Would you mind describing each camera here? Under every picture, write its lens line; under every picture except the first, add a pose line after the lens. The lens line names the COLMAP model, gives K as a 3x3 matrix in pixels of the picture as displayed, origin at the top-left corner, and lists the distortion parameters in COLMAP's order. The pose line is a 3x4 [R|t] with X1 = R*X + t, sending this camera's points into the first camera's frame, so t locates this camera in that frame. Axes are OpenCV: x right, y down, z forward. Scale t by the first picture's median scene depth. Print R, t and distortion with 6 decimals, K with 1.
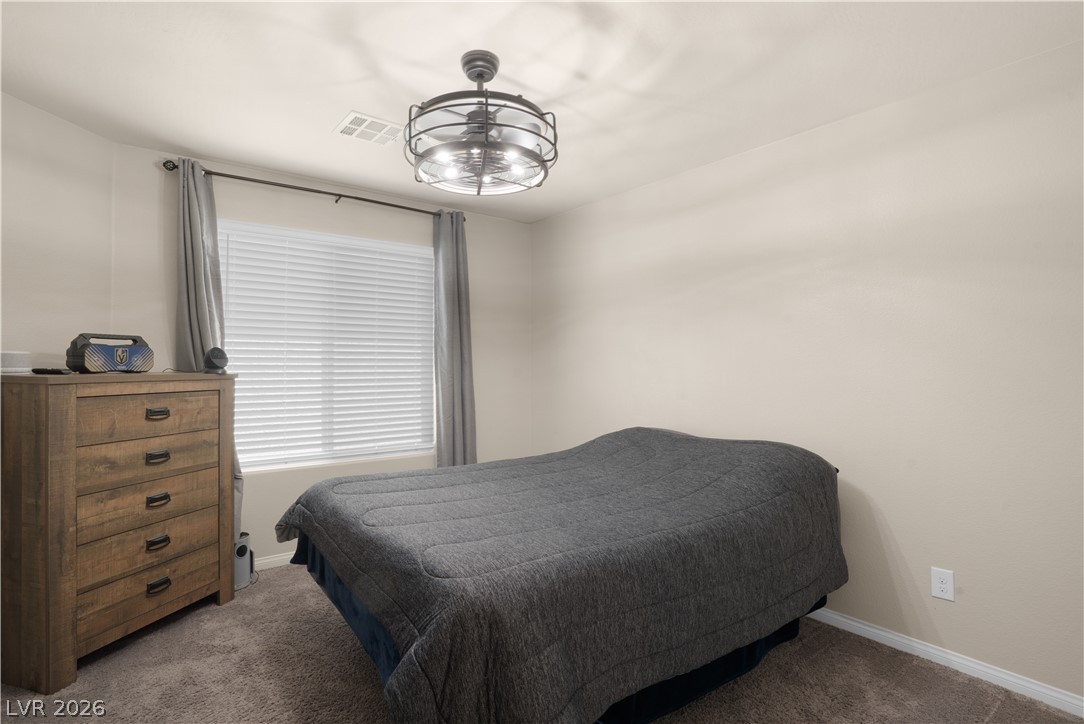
lens RADIAL K [[514.7, 0, 538.9], [0, 514.7, 362.6], [0, 0, 1]] dist [-0.054094, 0.017432]
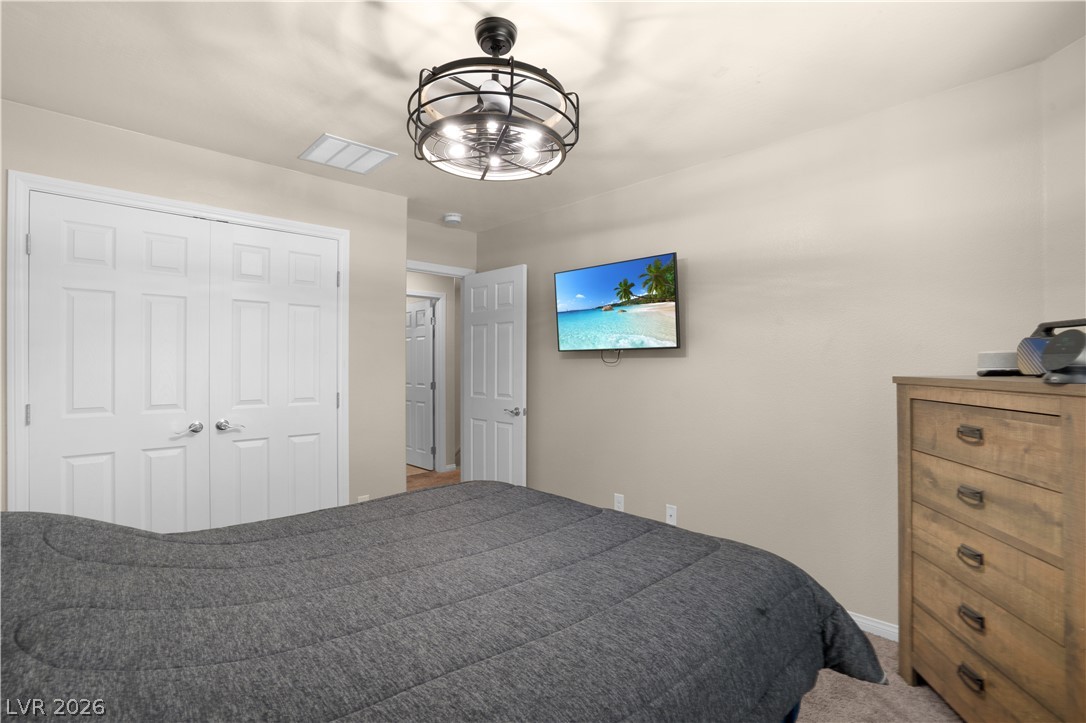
lens RADIAL K [[515.6, 0, 539.9], [0, 515.6, 362.1], [0, 0, 1]] dist [-0.054094, 0.017432]
pose [[-0.993552, -0.003062, -0.113335, -0.078533], [-0.001792, 0.999934, -0.011306, 0.008739], [0.113362, -0.011030, -0.993492, 1.658745]]
